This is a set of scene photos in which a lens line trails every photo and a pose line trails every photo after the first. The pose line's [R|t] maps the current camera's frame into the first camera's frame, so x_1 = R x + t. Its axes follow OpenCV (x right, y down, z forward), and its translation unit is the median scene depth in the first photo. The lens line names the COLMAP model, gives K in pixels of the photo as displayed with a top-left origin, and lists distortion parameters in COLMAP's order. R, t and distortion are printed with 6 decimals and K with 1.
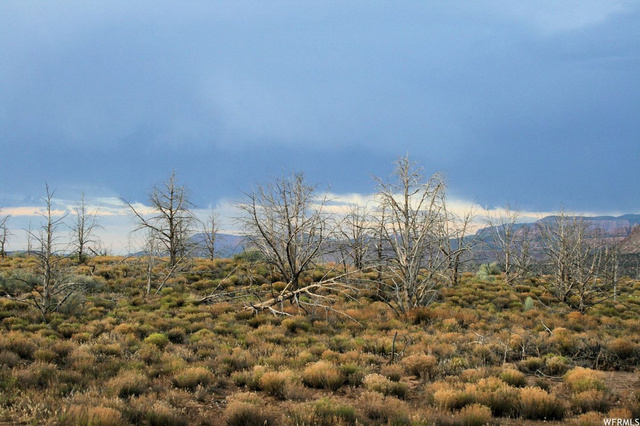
lens RADIAL K [[827.3, 0, 319.9], [0, 827.3, 213.1], [0, 0, 1]] dist [-0.034738, 0.000000]
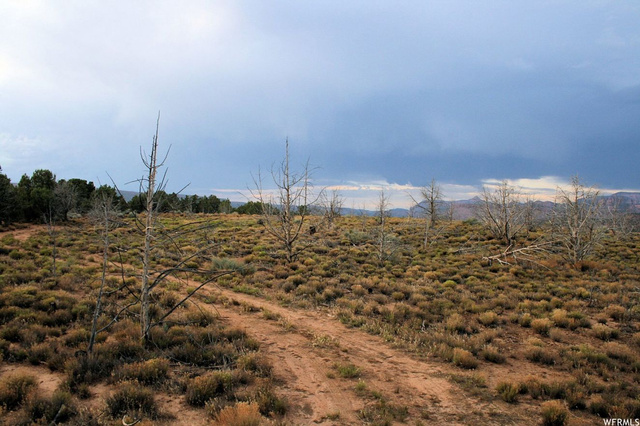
lens RADIAL K [[330.9, 0, 320.5], [0, 330.9, 214.0], [0, 0, 1]] dist [0.002707, 0.000593]
pose [[0.980264, 0.044535, -0.192611, -0.290360], [-0.005207, 0.979774, 0.200040, -0.119913], [0.197625, -0.195089, 0.960669, 0.230050]]
